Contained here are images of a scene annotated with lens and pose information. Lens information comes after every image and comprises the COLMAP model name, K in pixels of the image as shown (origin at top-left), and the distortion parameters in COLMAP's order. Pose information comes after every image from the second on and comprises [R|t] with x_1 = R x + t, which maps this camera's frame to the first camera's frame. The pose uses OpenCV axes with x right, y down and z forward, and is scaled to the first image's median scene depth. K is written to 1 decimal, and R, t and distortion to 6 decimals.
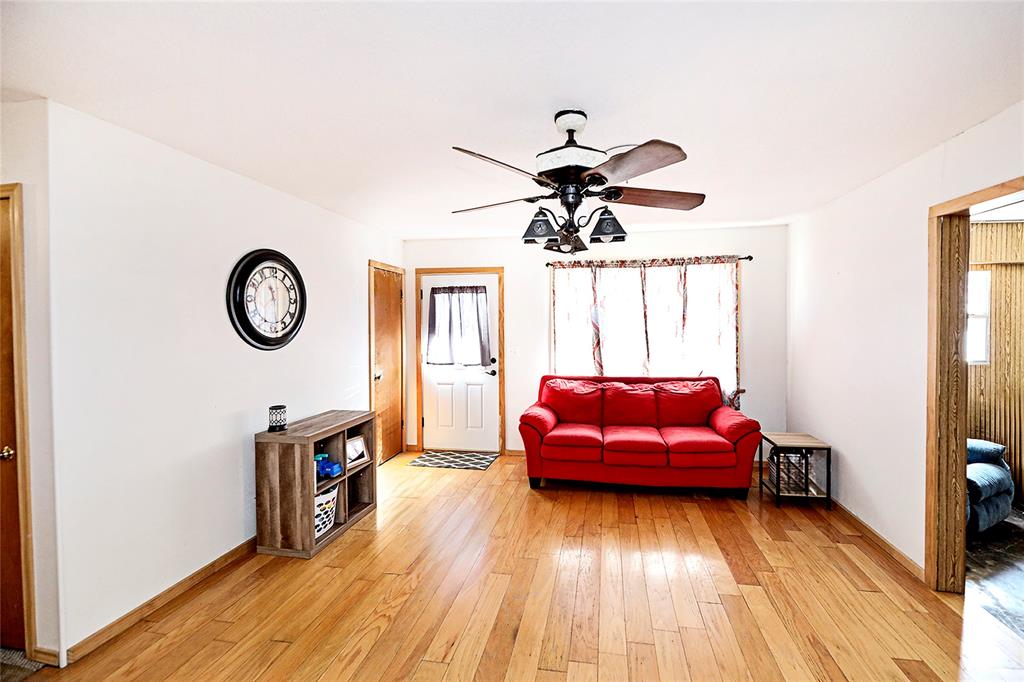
lens RADIAL K [[411.8, 0, 534.1], [0, 411.8, 329.3], [0, 0, 1]] dist [-0.004354, -0.001998]
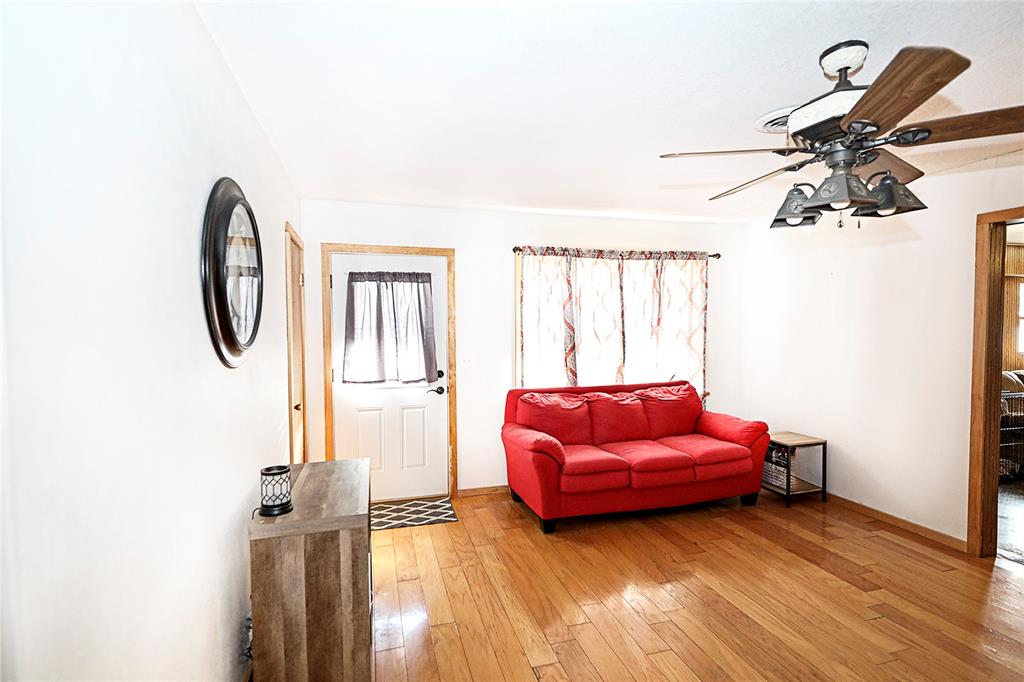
lens RADIAL K [[472.9, 0, 507.9], [0, 472.9, 343.2], [0, 0, 1]] dist [0.001608, -0.001715]
pose [[0.910337, -0.016913, 0.413522, -0.371767], [0.010677, 0.999792, 0.017386, 0.007101], [-0.413730, -0.011412, 0.910328, 0.183293]]
